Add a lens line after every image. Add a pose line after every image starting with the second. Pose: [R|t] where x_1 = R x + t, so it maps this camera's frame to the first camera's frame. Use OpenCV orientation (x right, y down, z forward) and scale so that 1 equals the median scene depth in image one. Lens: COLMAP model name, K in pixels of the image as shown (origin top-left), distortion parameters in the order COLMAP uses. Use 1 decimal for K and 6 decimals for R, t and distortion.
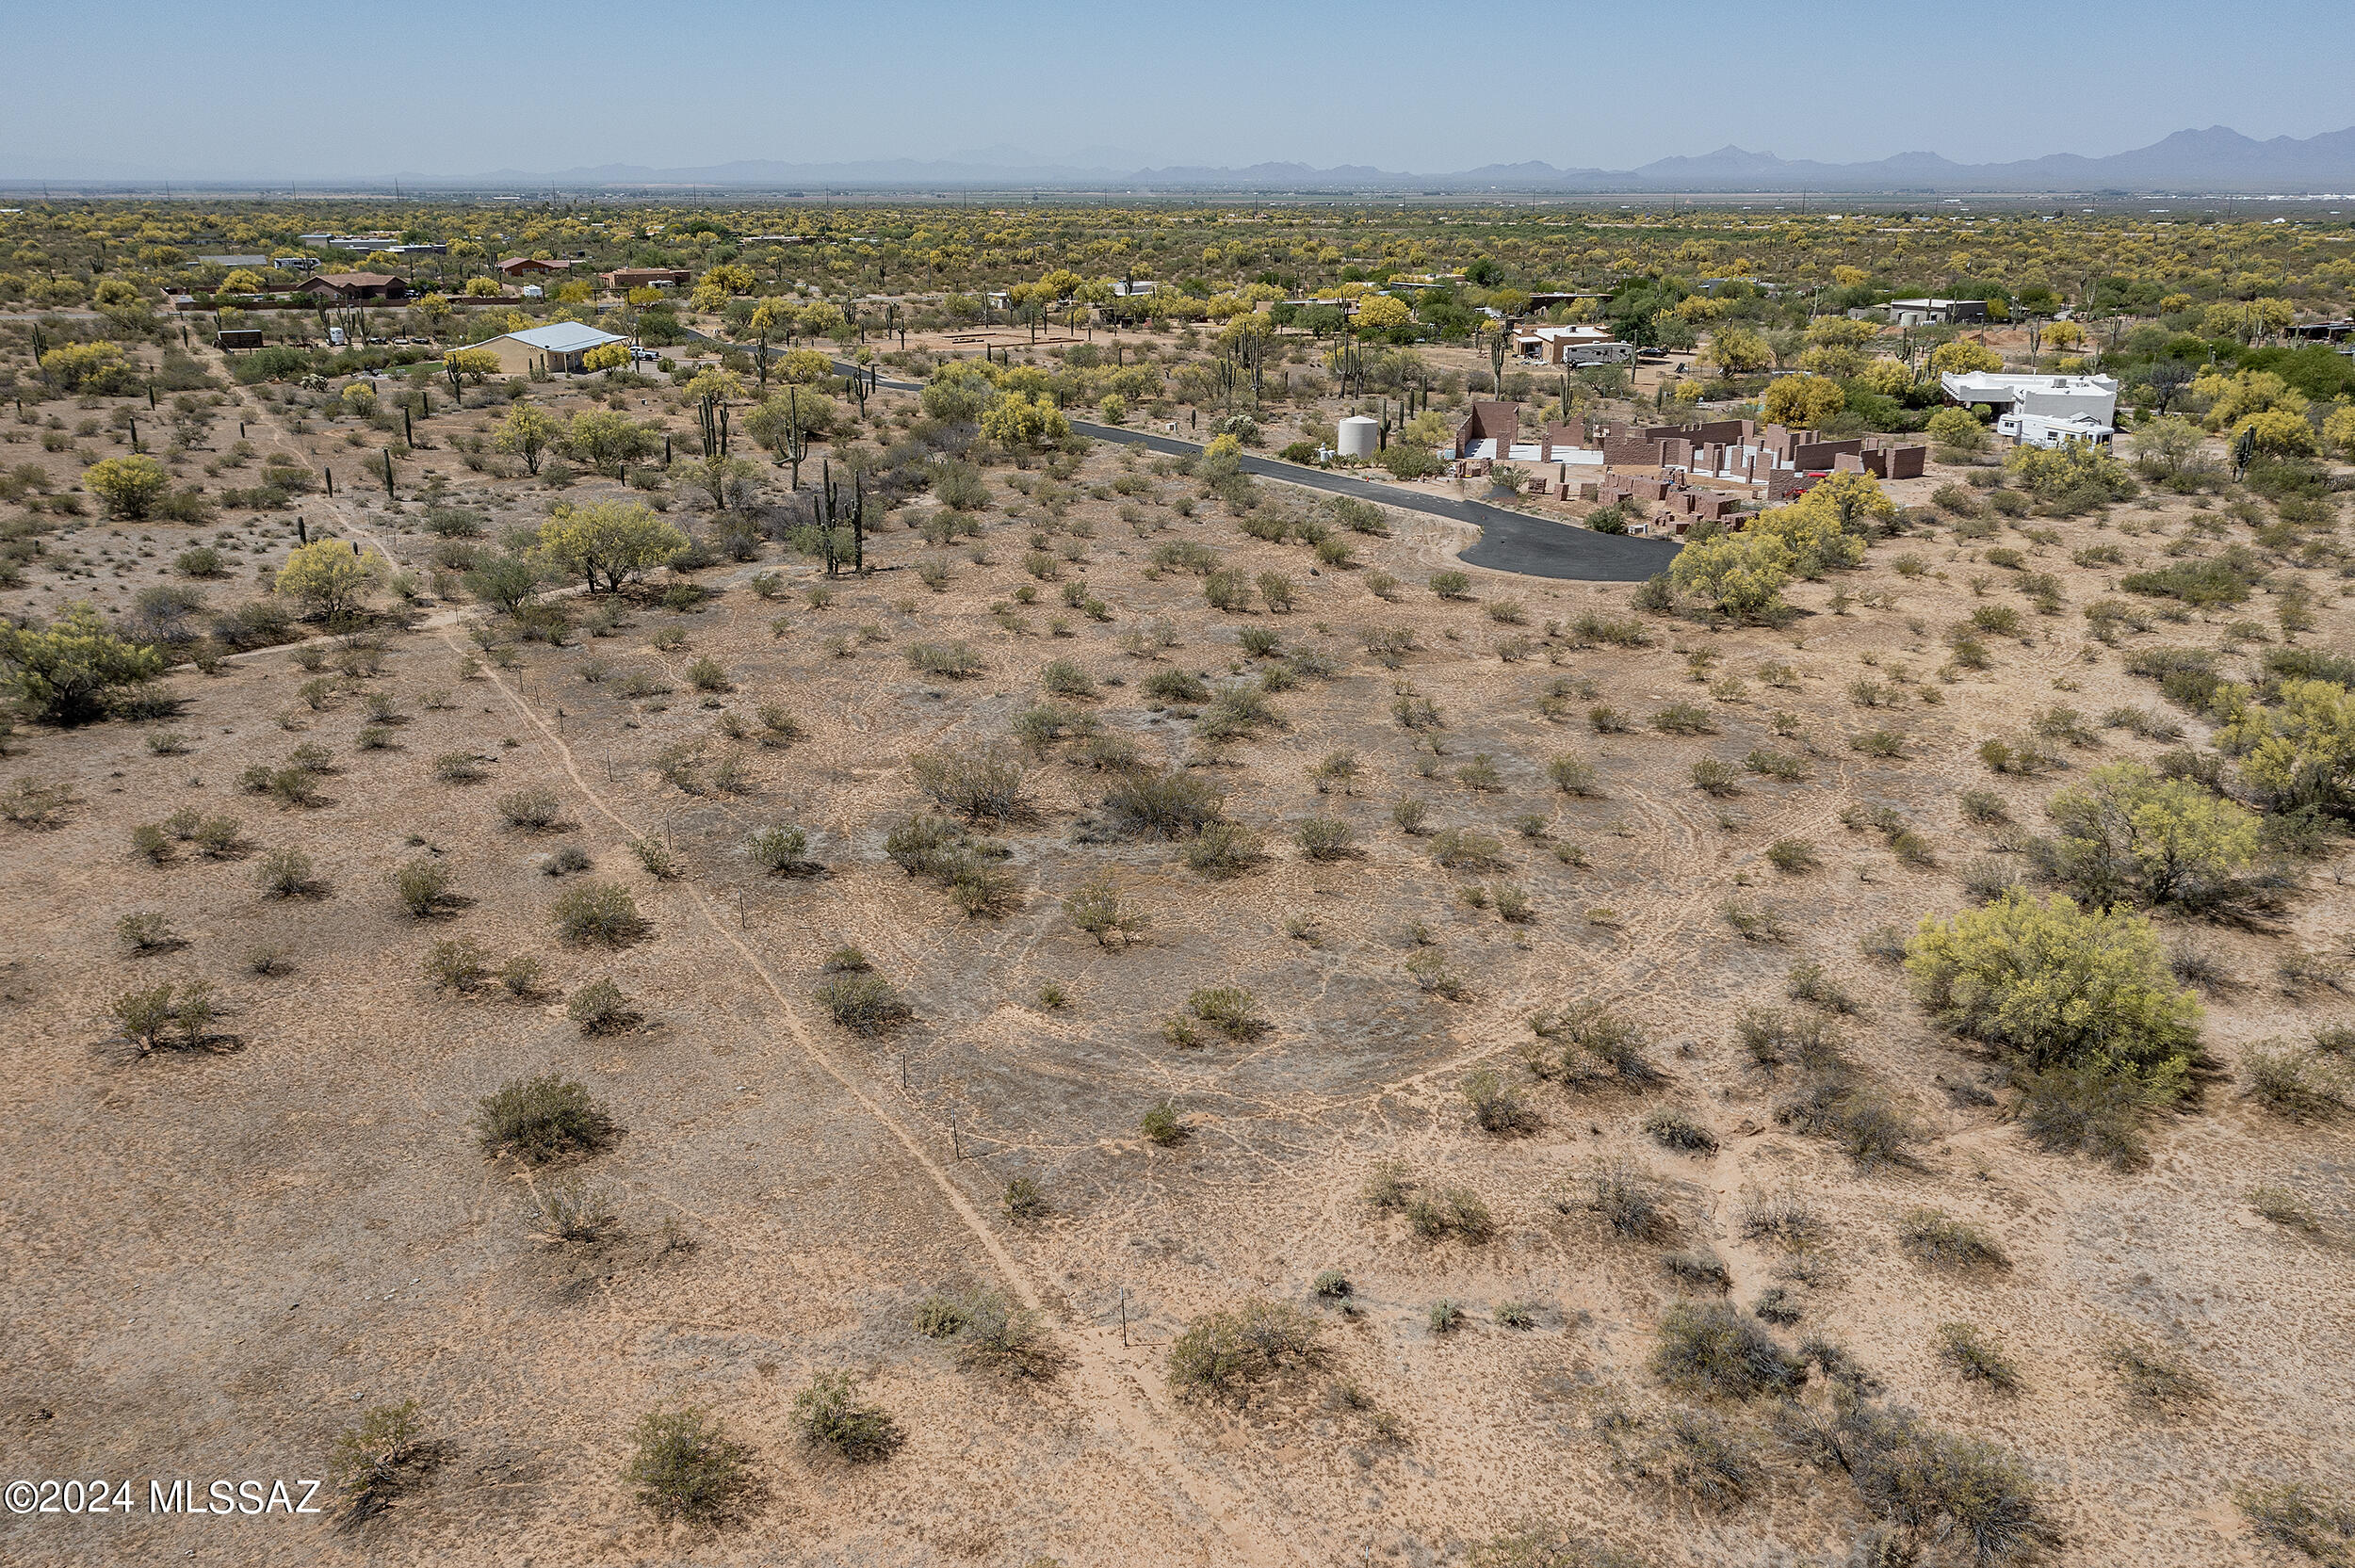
lens RADIAL K [[1860.5, 0, 1177.5], [0, 1860.5, 784.0], [0, 0, 1]] dist [-0.010701, 0.006426]
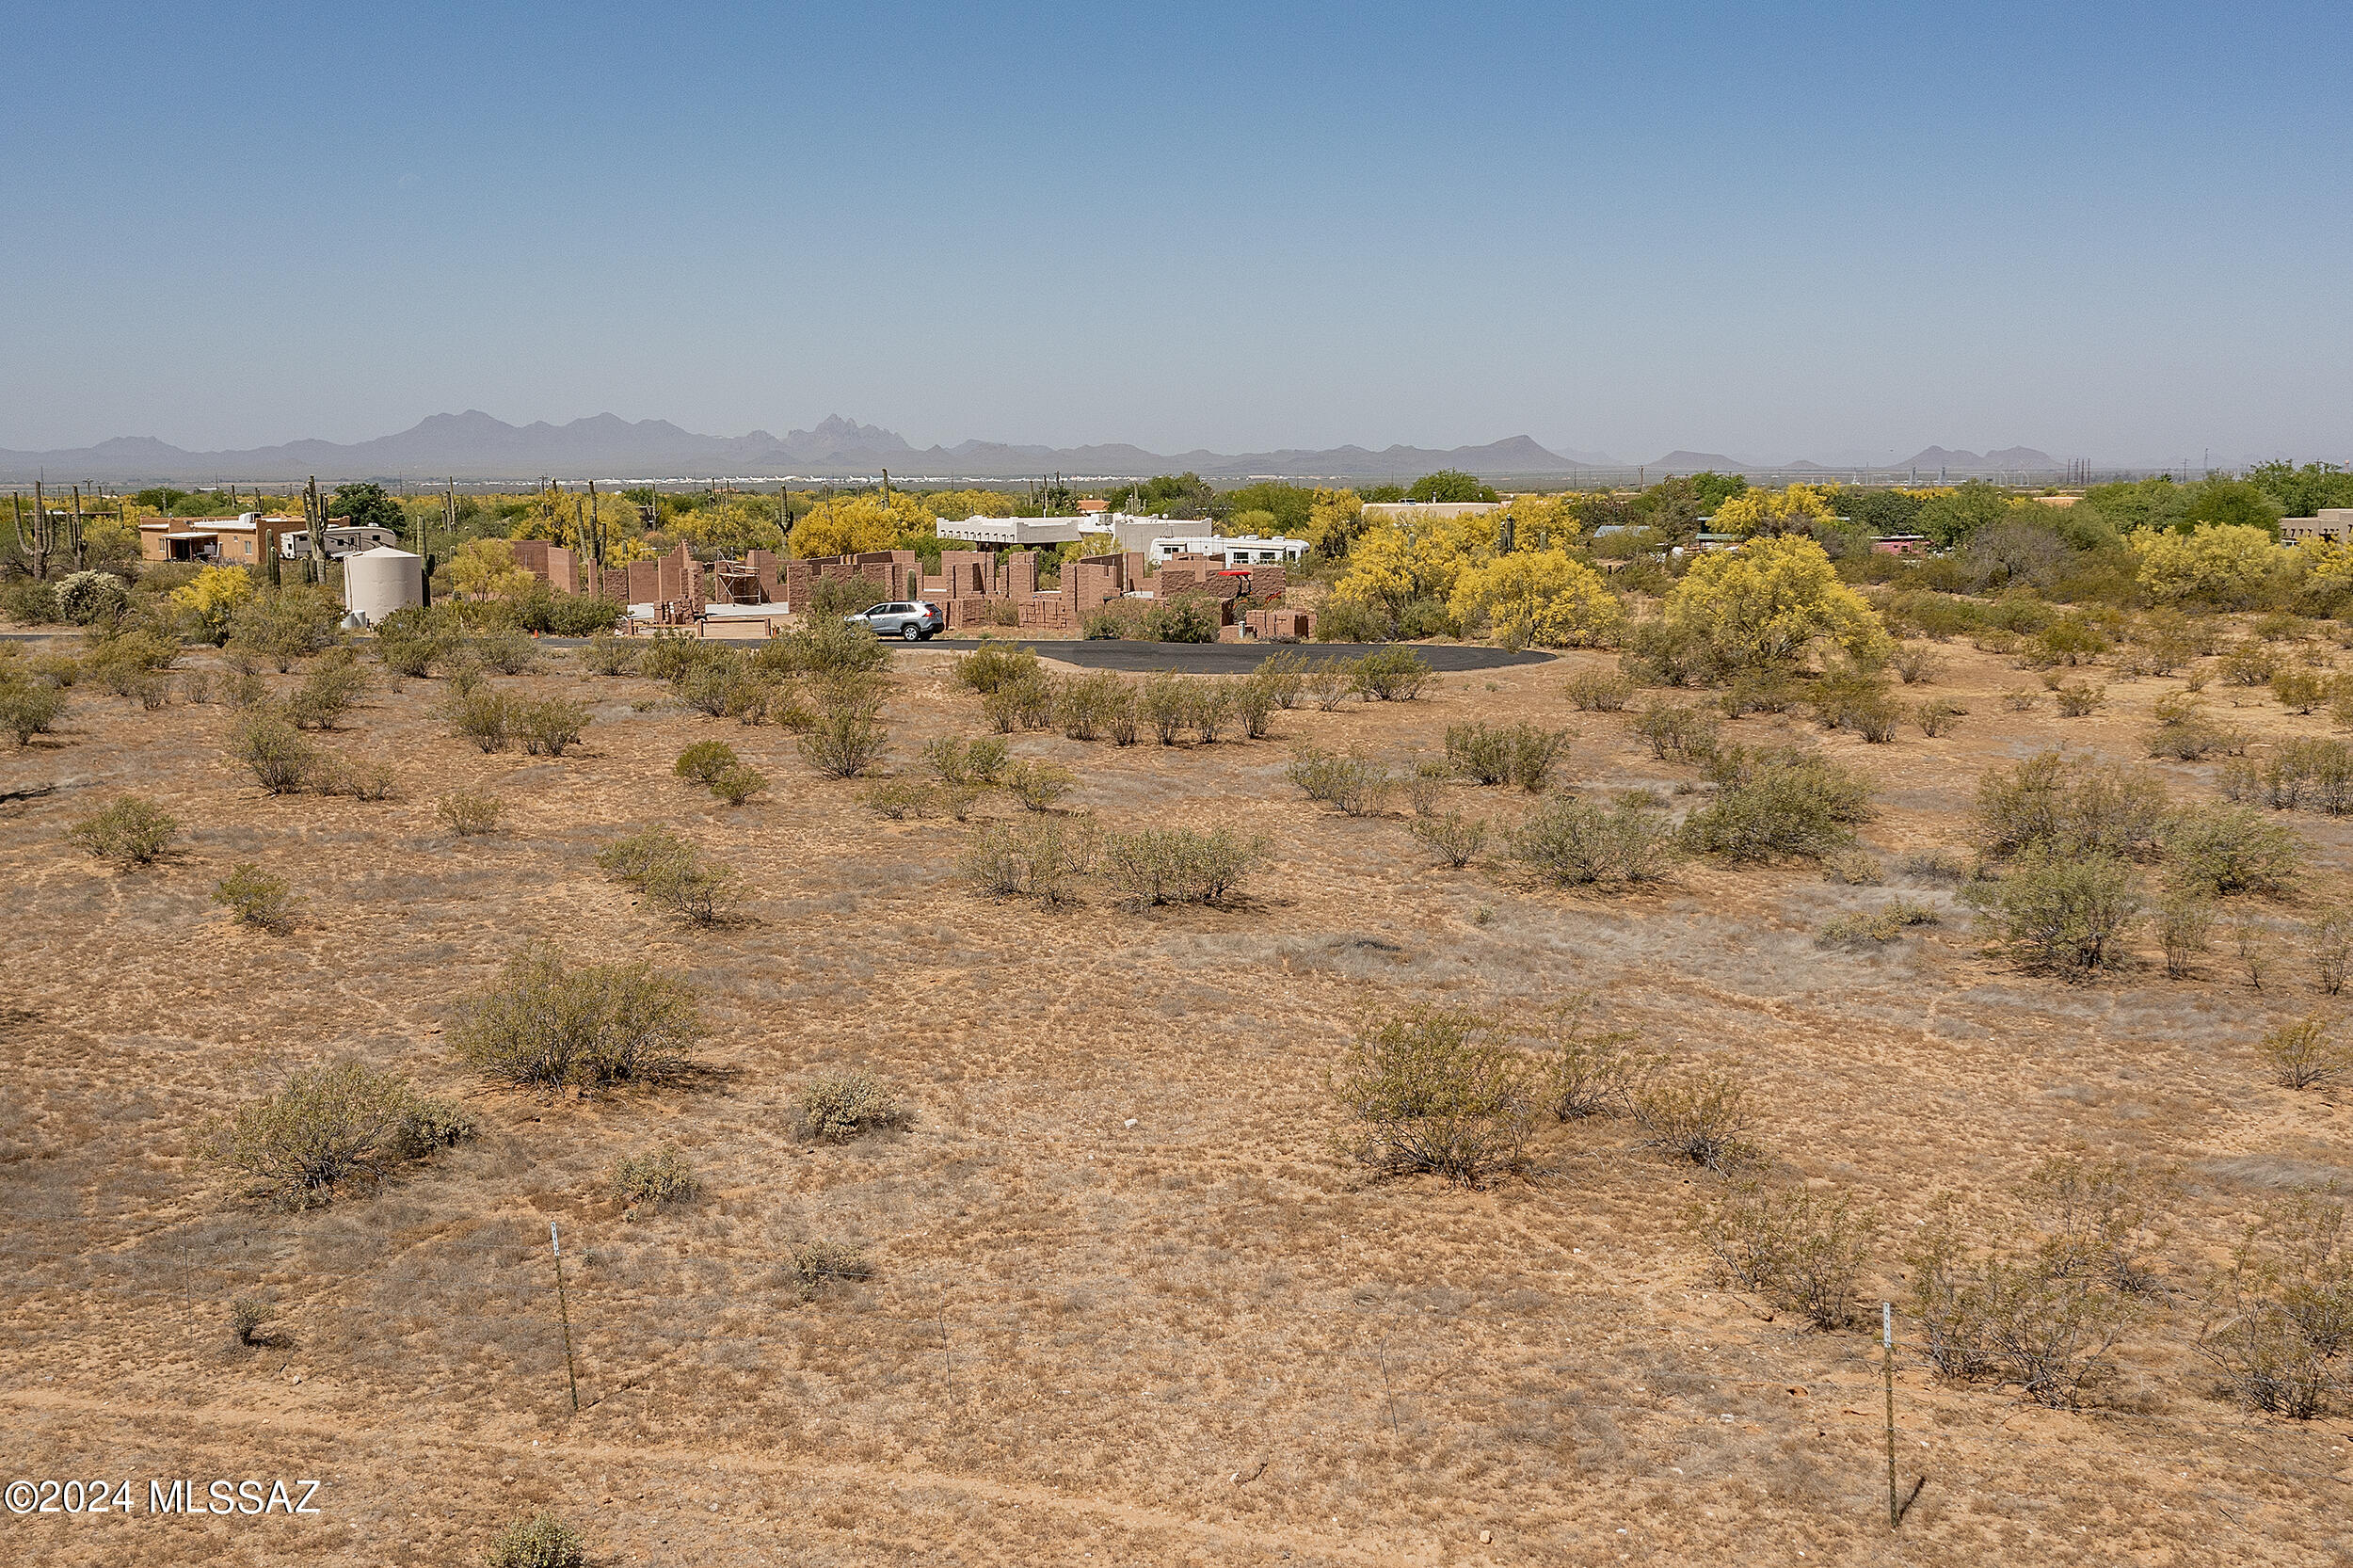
lens RADIAL K [[2332.5, 0, 1176.5], [0, 2332.5, 784.0], [0, 0, 1]] dist [-0.011242, 0.007317]
pose [[0.707419, -0.097946, 0.699975, -0.133501], [0.223546, 0.970518, -0.090121, -0.015498], [-0.670512, 0.220230, 0.708458, 0.254641]]
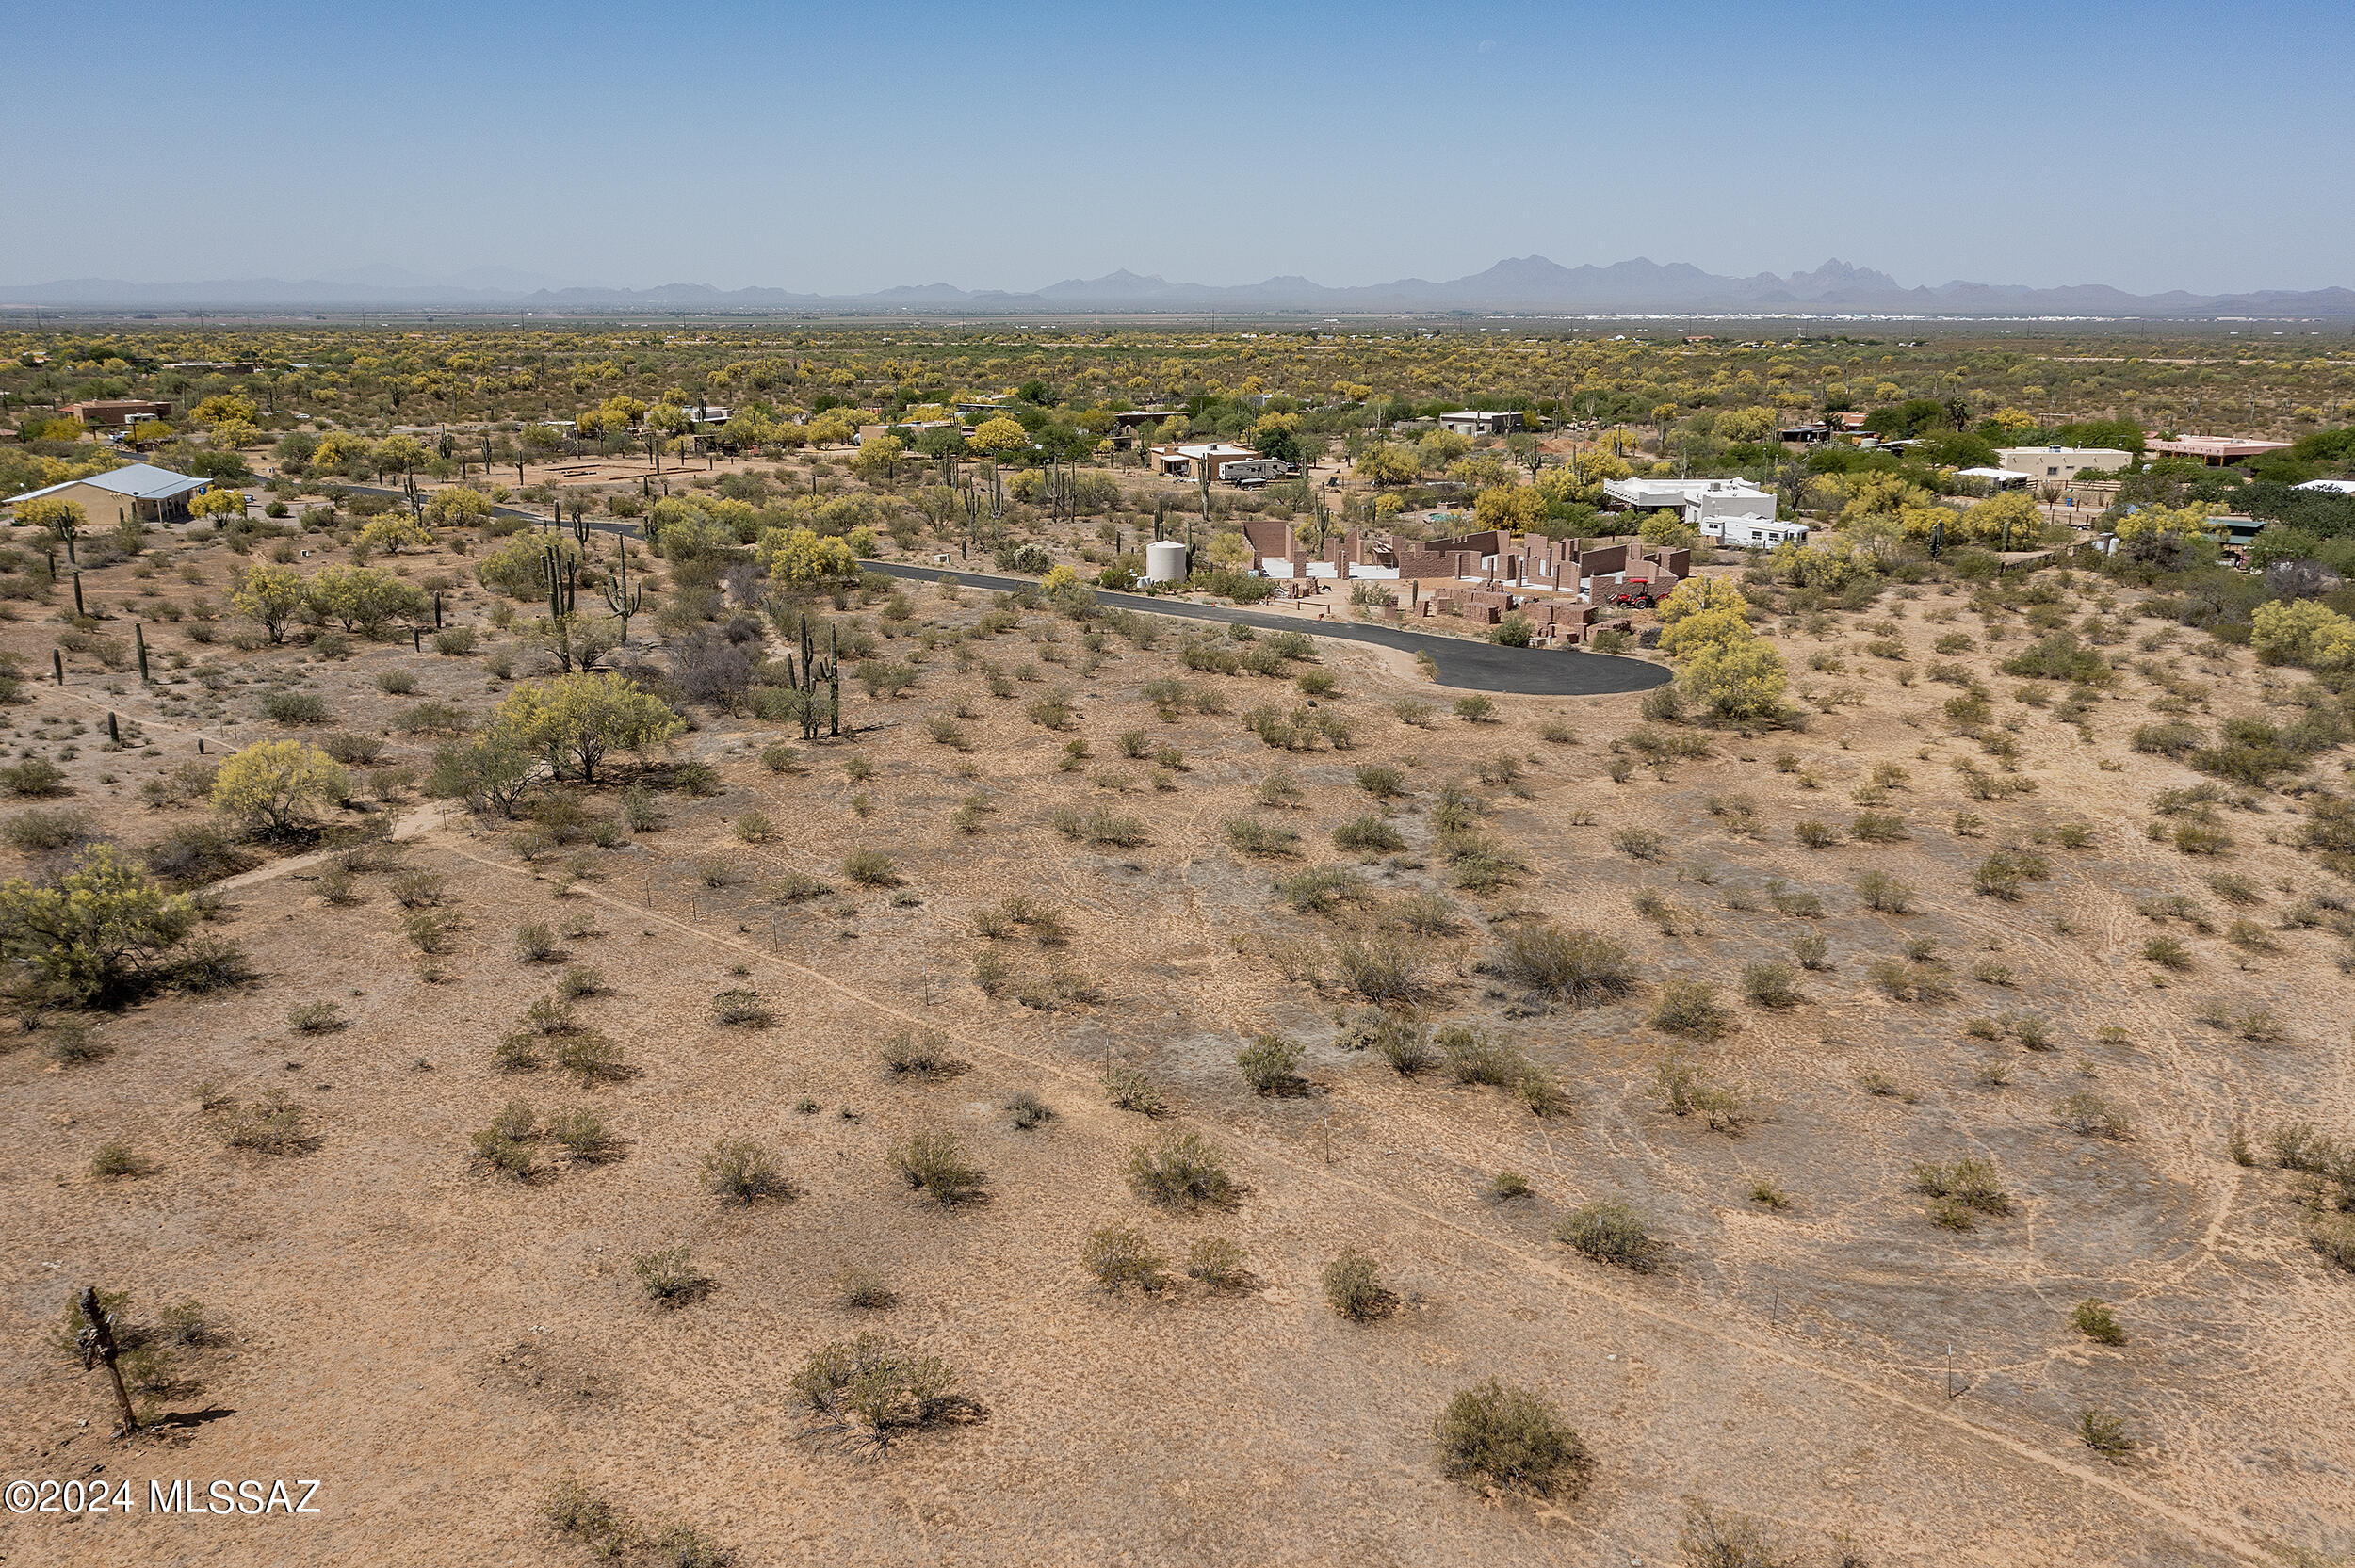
lens RADIAL K [[1851.5, 0, 1177.5], [0, 1851.5, 784.0], [0, 0, 1]] dist [-0.010675, 0.006418]
pose [[0.953085, -0.074574, 0.293374, -0.124647], [0.091784, 0.994747, -0.045318, -0.015193], [-0.288453, 0.070118, 0.954923, 0.042173]]
